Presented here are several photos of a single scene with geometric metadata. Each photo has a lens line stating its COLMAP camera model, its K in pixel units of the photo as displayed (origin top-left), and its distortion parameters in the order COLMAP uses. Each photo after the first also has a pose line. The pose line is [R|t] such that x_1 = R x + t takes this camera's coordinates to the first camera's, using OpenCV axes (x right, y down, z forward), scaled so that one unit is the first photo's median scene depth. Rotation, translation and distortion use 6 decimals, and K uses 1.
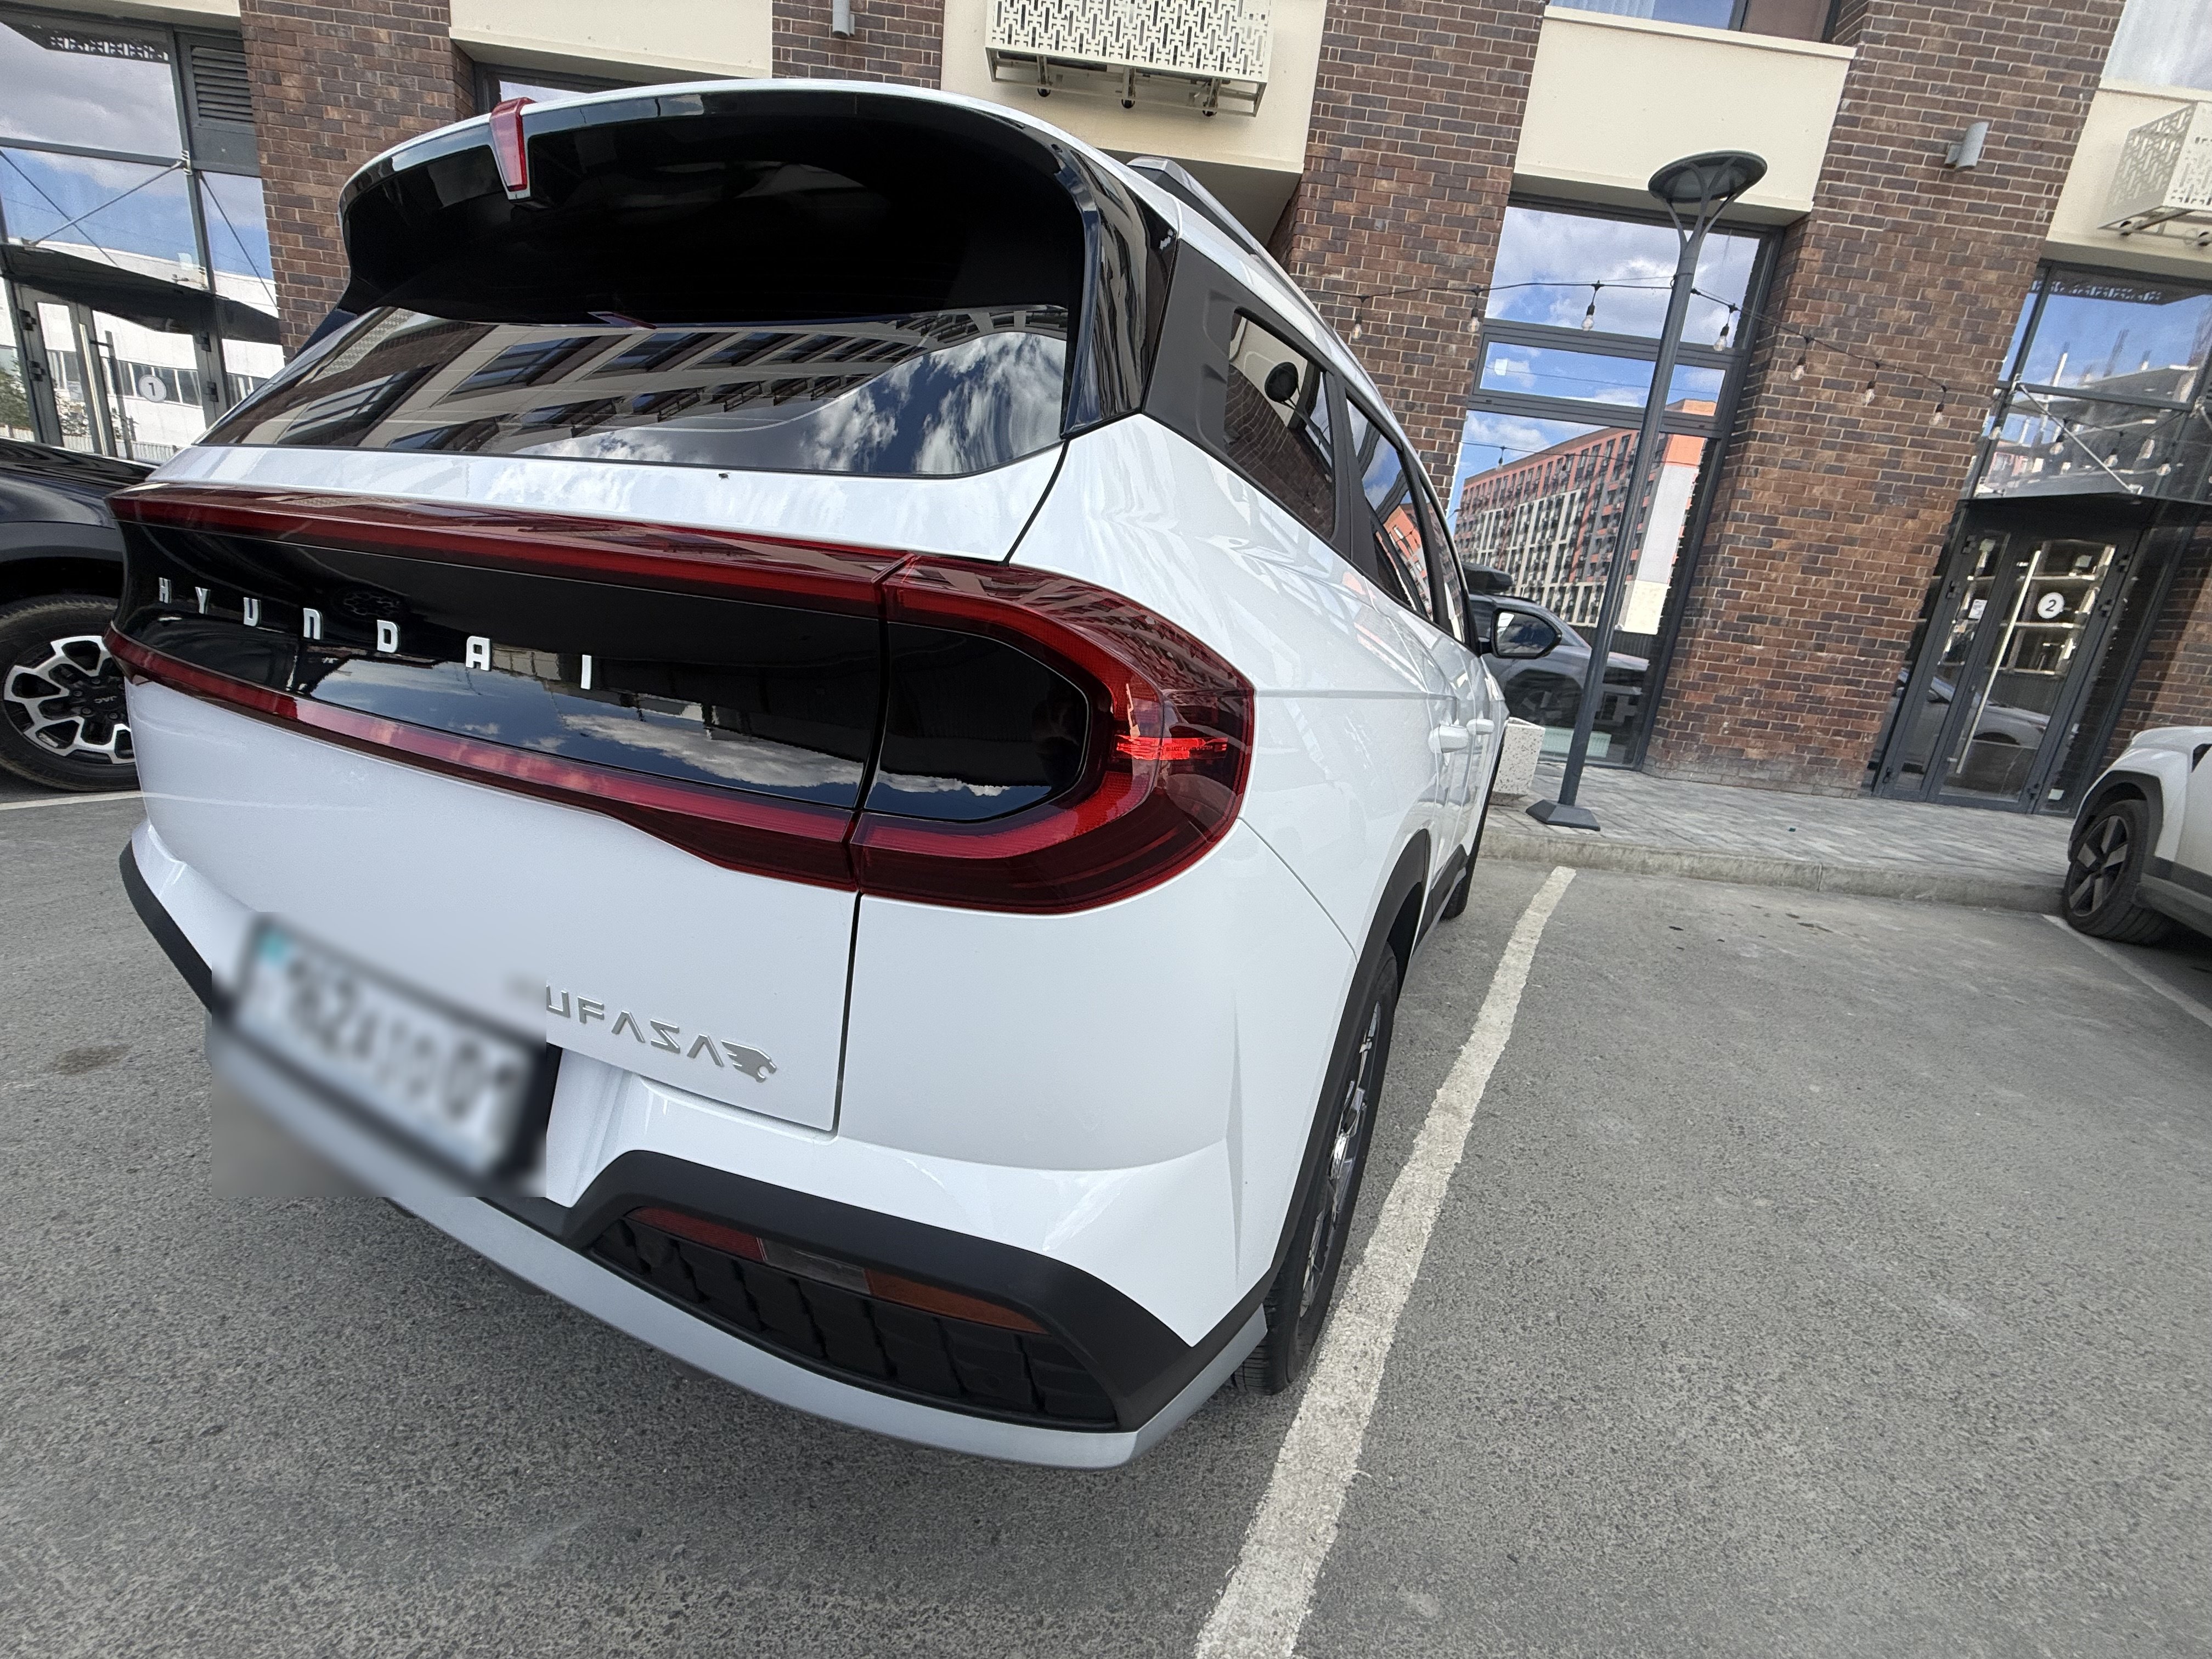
lens RADIAL K [[871.1, 0, 1098.0], [0, 871.1, 834.6], [0, 0, 1]] dist [-0.001143, 0.000173]
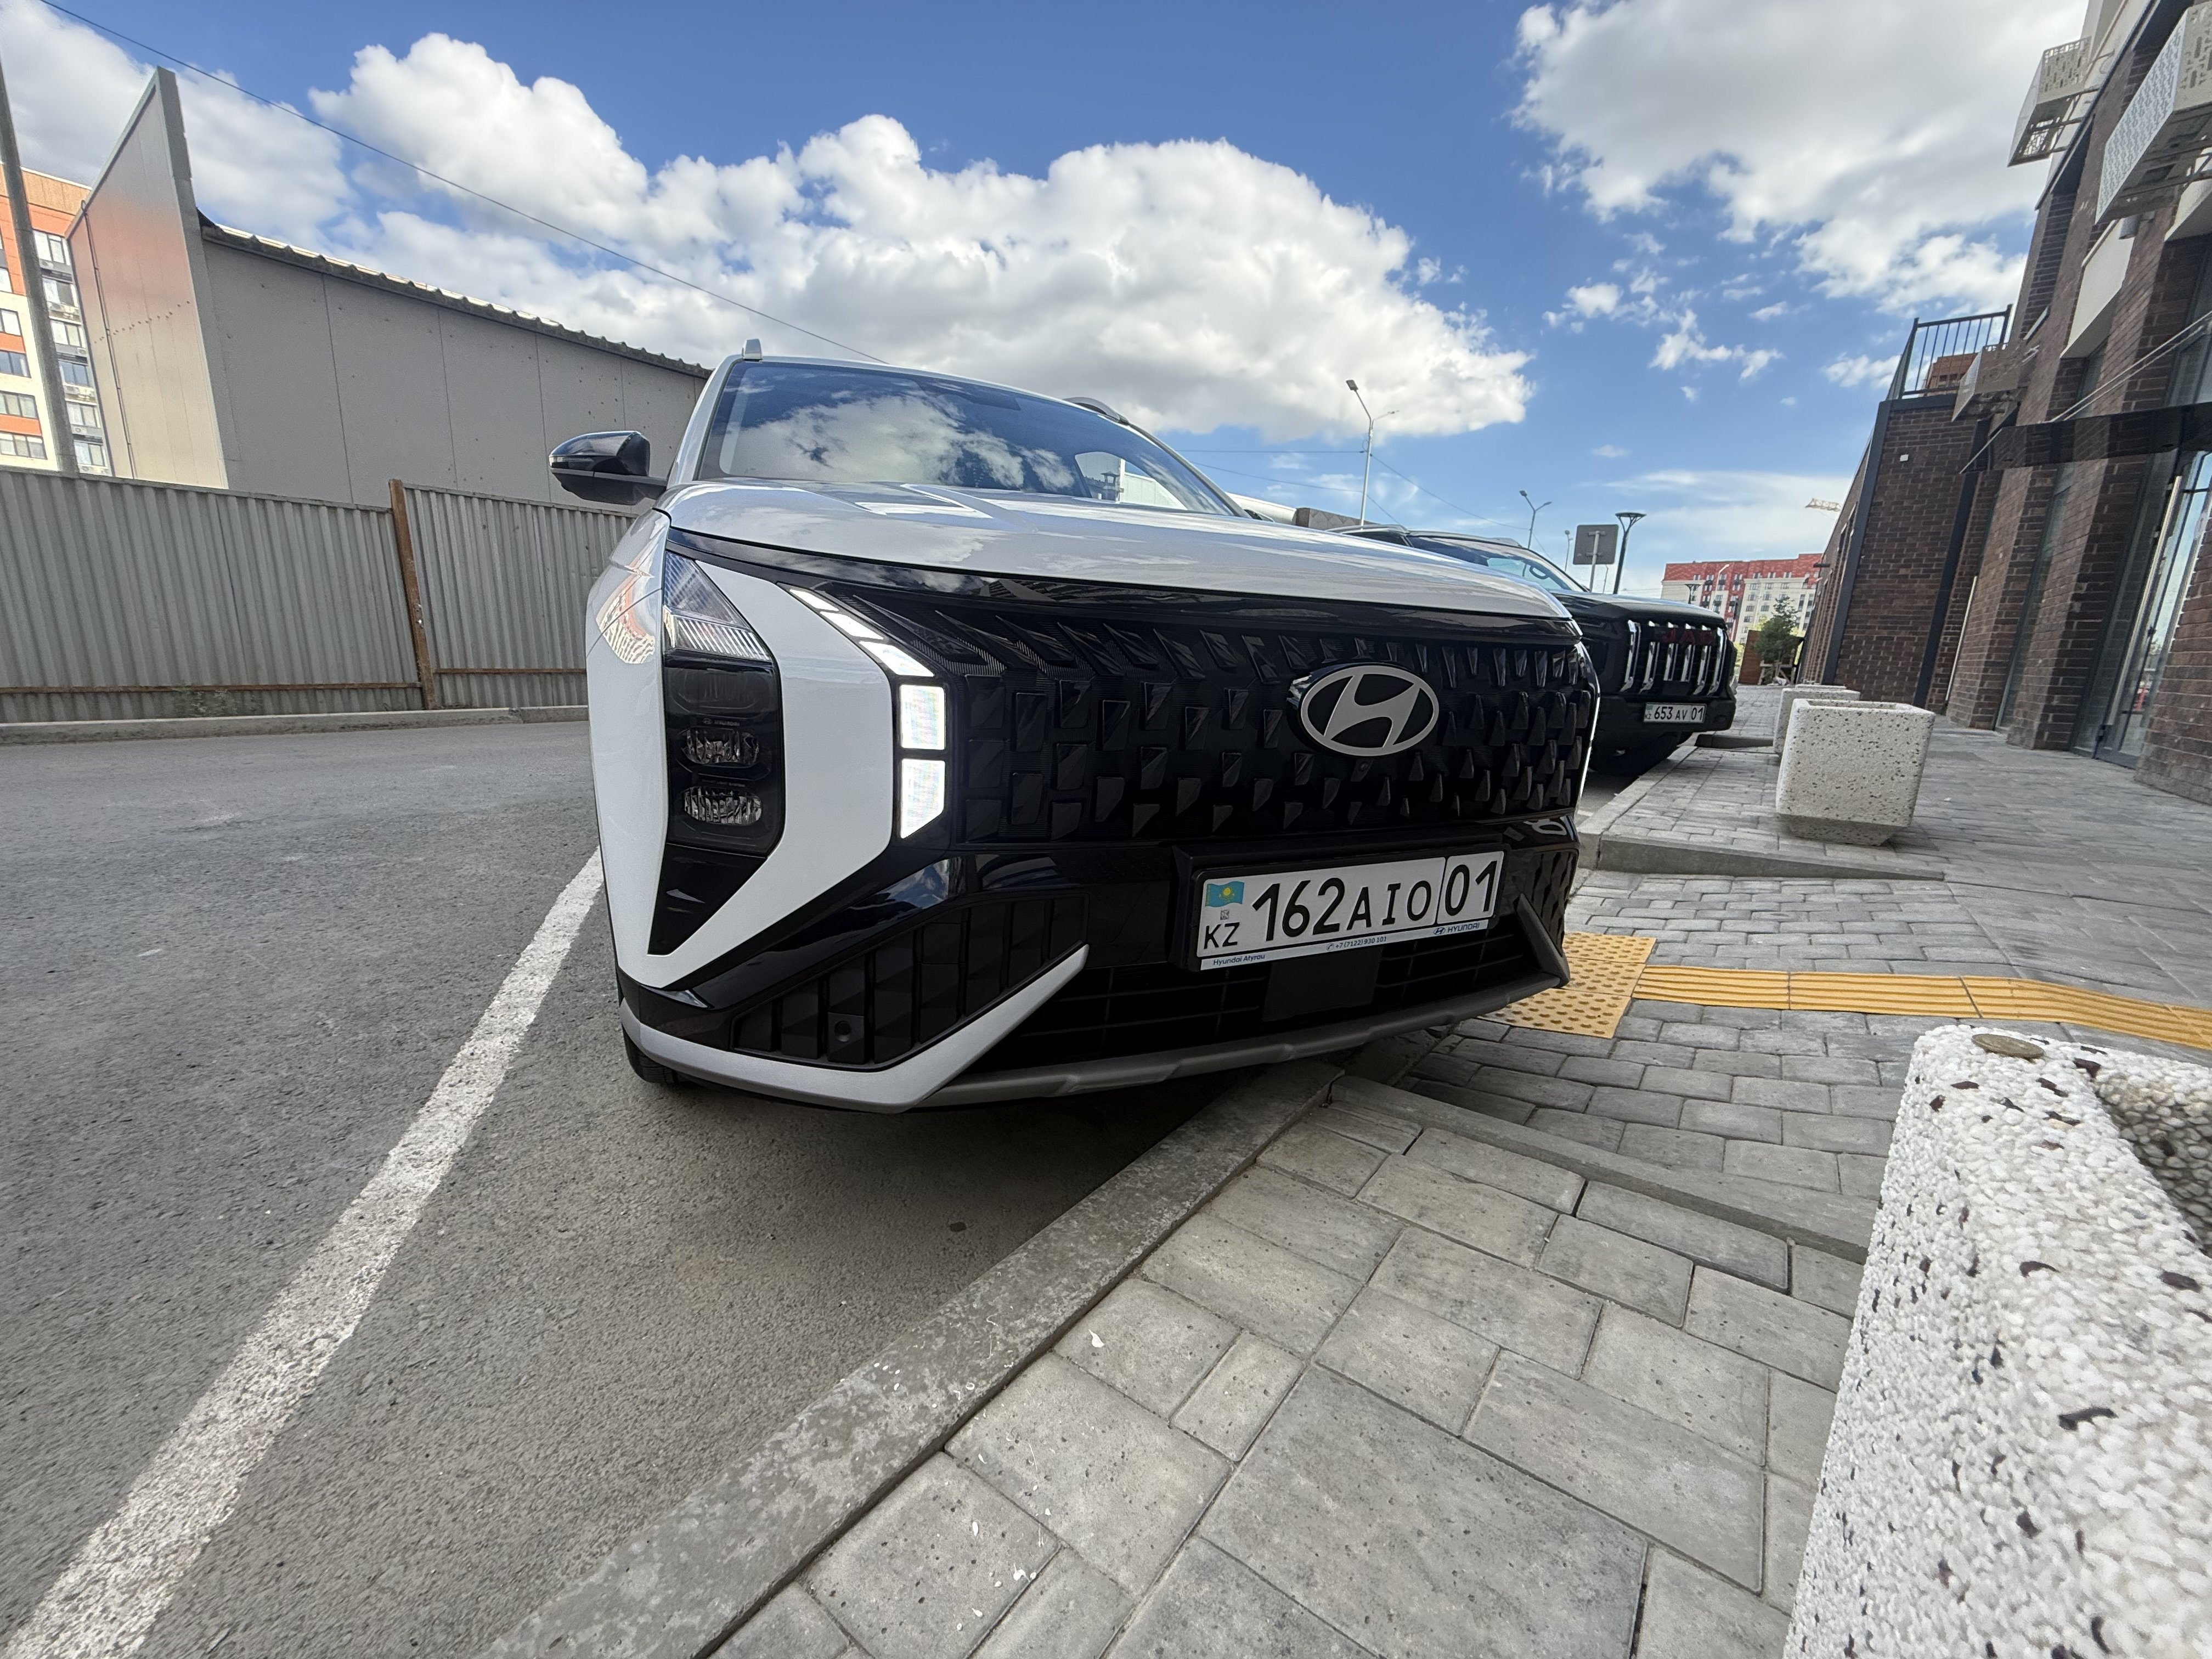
lens RADIAL K [[875.1, 0, 1106.0], [0, 875.1, 829.5], [0, 0, 1]] dist [-0.020949, 0.009072]
pose [[-0.587688, 0.043693, -0.807907, 0.898787], [-0.308446, 0.911034, 0.273640, -0.293056], [0.747987, 0.410010, -0.521927, 1.942163]]
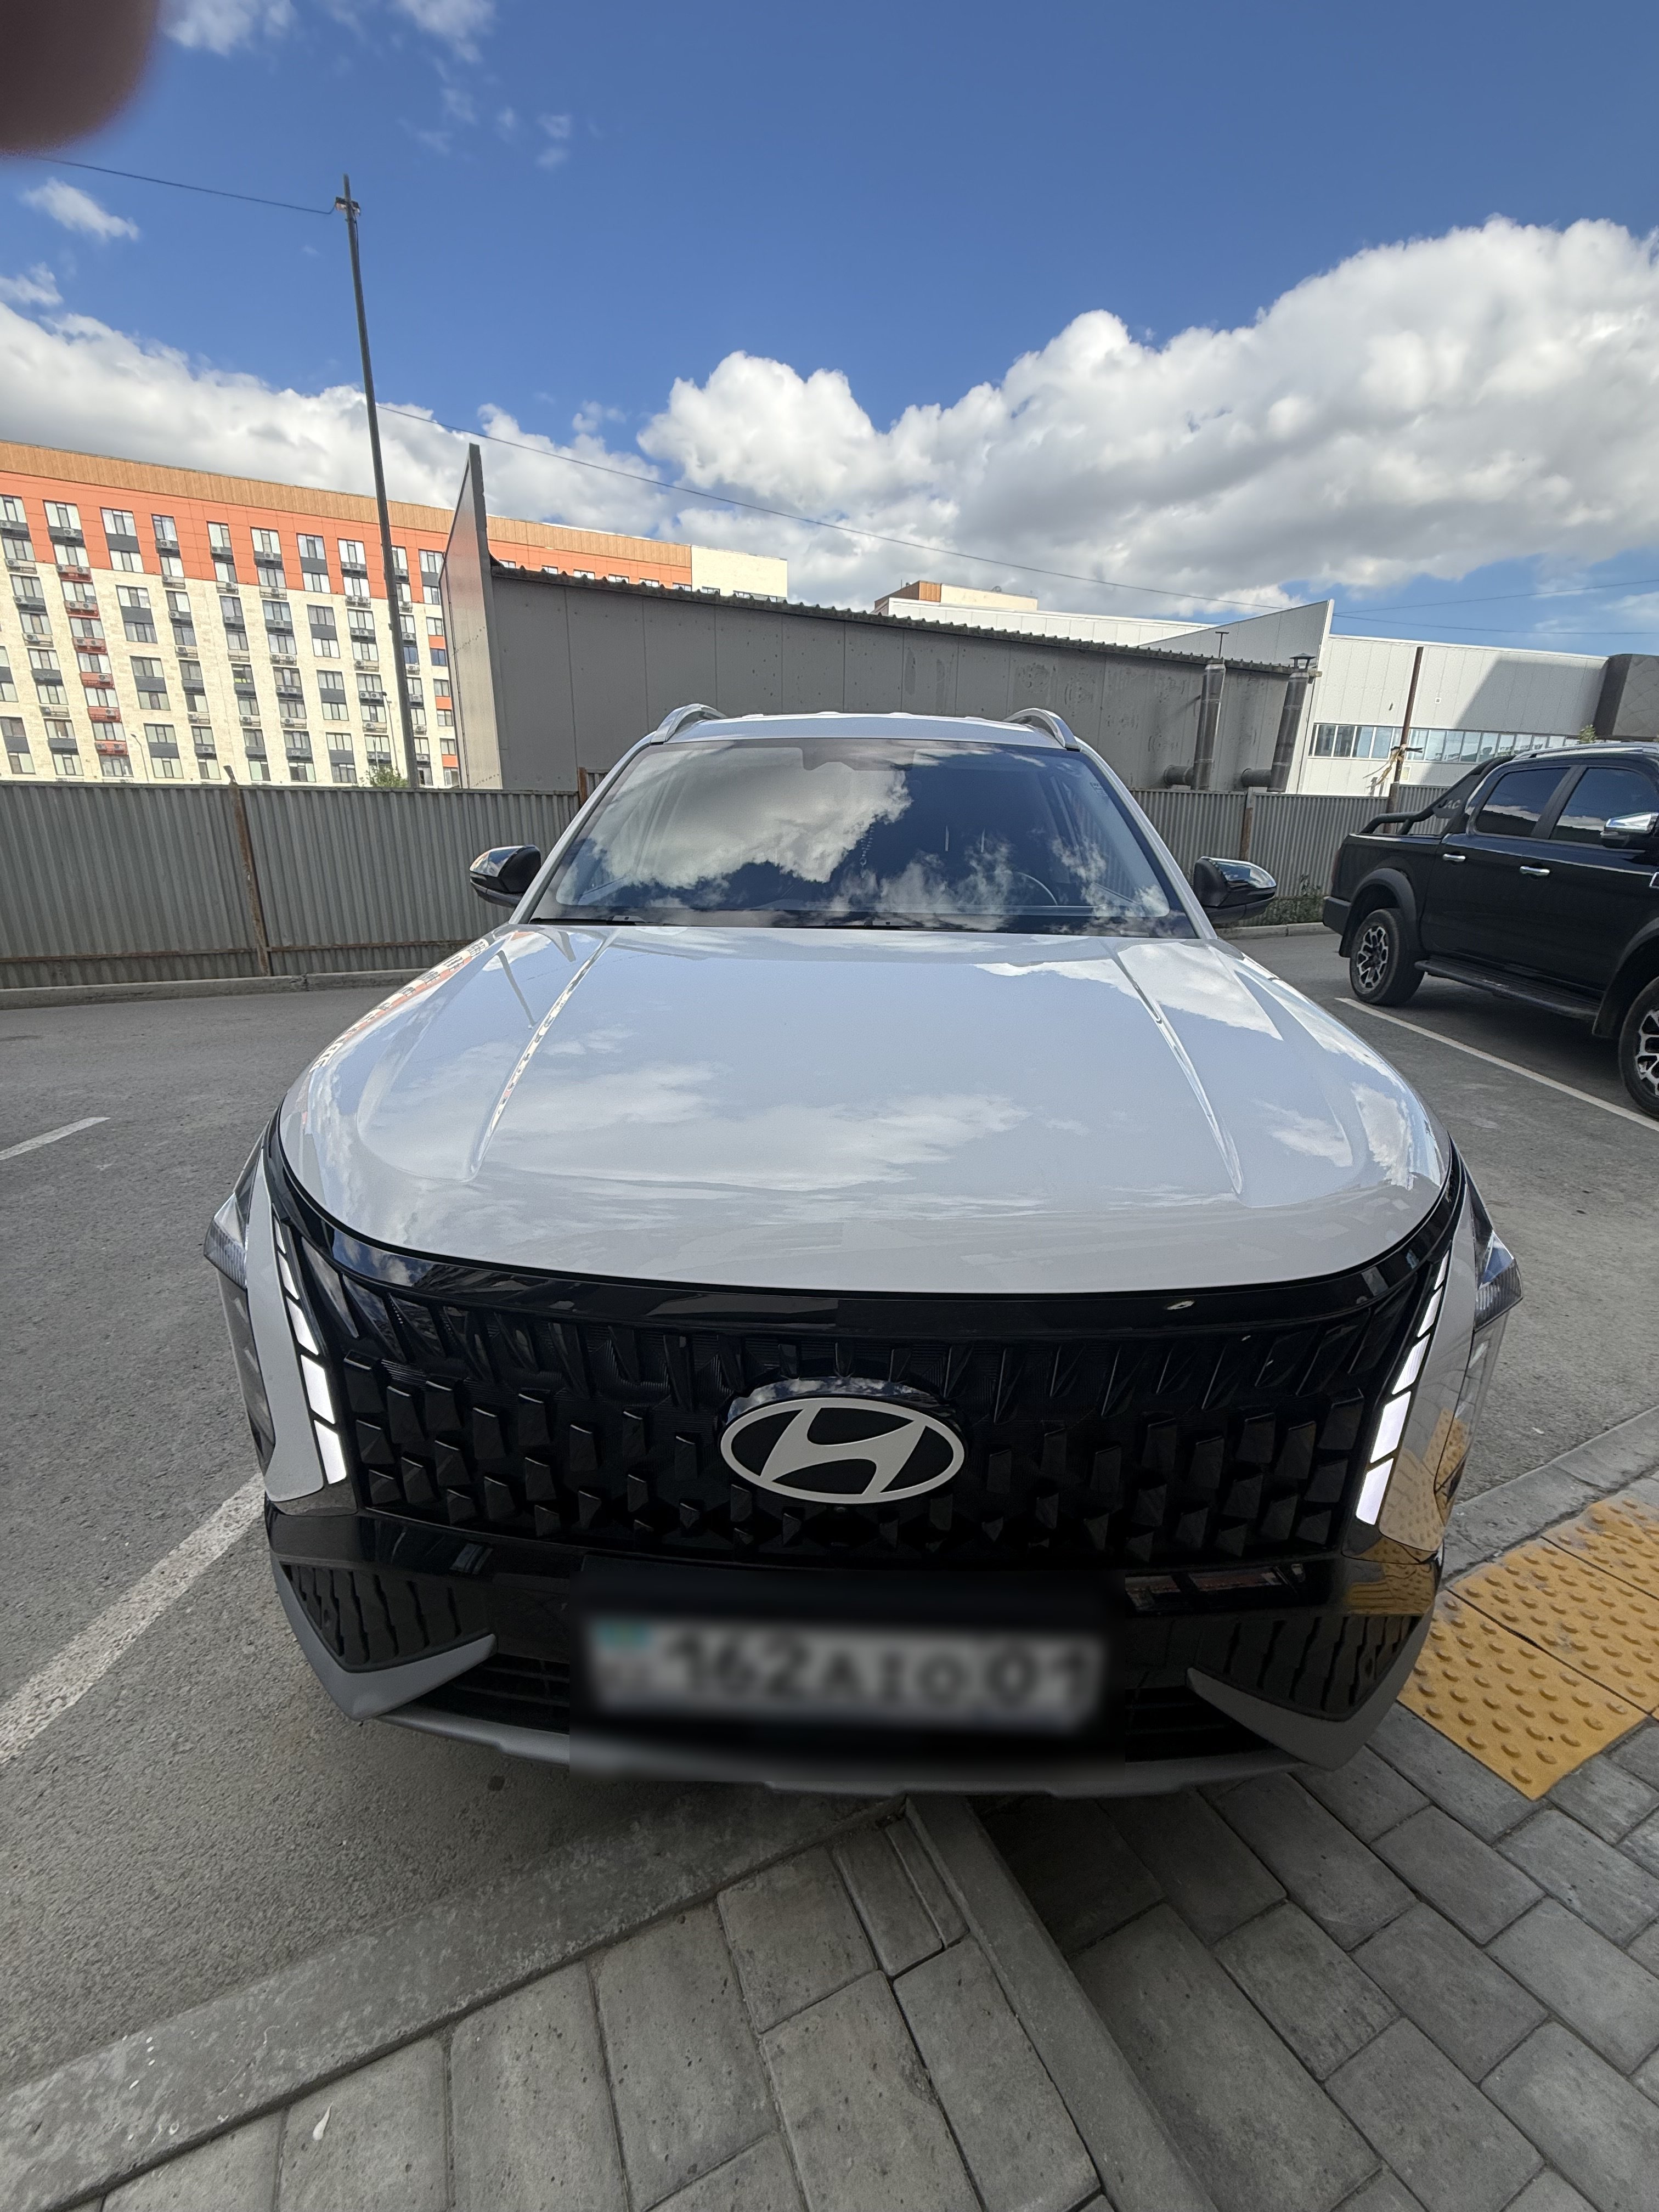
lens RADIAL K [[848.5, 0, 831.4], [0, 848.5, 1072.5], [0, 0, 1]] dist [-0.009832, 0.000056]
pose [[-0.898696, 0.005120, -0.438542, 0.616285], [-0.212074, 0.870180, 0.444759, -0.521929], [0.383888, 0.492707, -0.780942, 1.963891]]
